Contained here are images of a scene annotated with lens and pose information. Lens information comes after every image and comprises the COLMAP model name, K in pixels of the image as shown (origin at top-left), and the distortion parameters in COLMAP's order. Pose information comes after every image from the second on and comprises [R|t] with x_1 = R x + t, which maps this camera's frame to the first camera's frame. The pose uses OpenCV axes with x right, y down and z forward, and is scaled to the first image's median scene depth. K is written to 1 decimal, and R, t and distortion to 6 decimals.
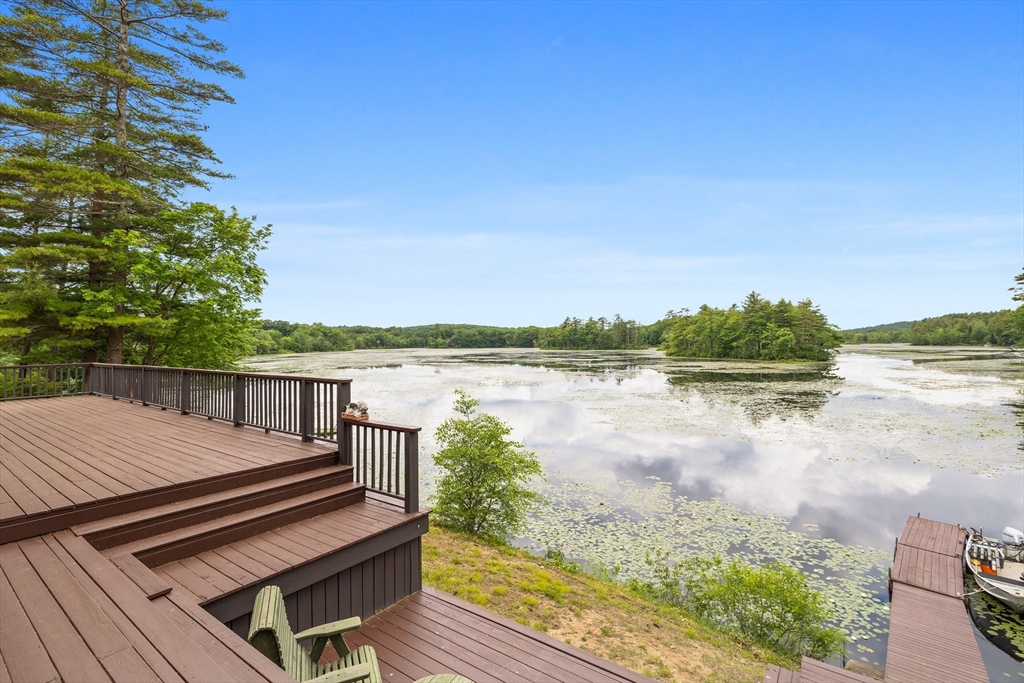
lens RADIAL K [[451.3, 0, 494.6], [0, 451.3, 340.9], [0, 0, 1]] dist [0.001596, 0.000090]
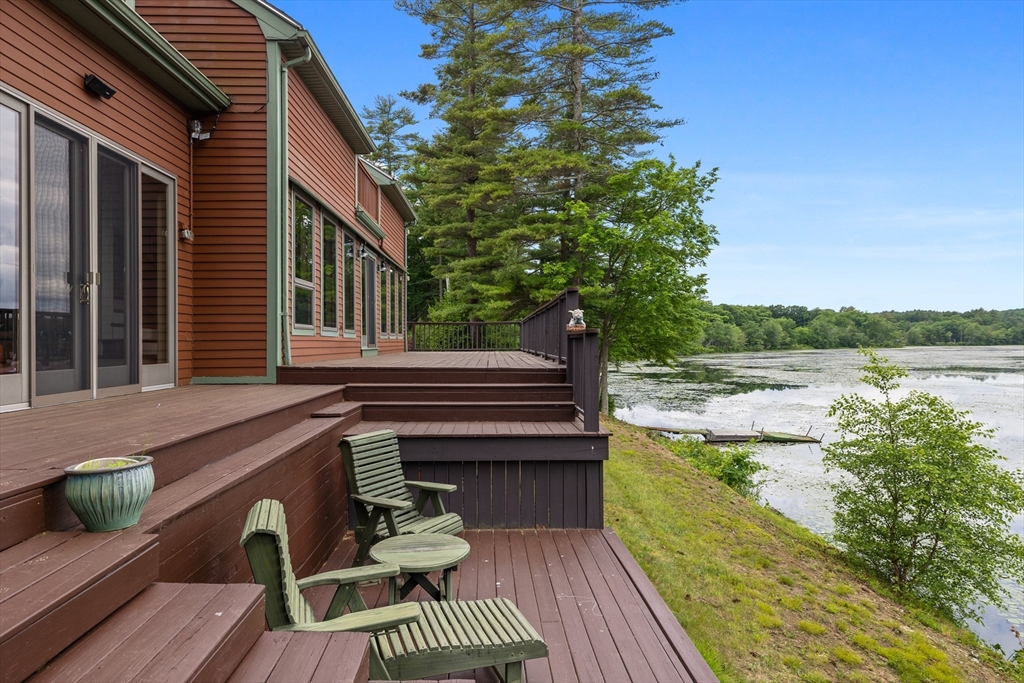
lens RADIAL K [[603.0, 0, 512.0], [0, 603.0, 341.5], [0, 0, 1]] dist [0.001007, 0.000657]
pose [[0.624470, 0.014162, -0.780920, 0.116694], [-0.006984, 0.999897, 0.012549, 0.039558], [0.781017, -0.002382, 0.624505, 0.038041]]
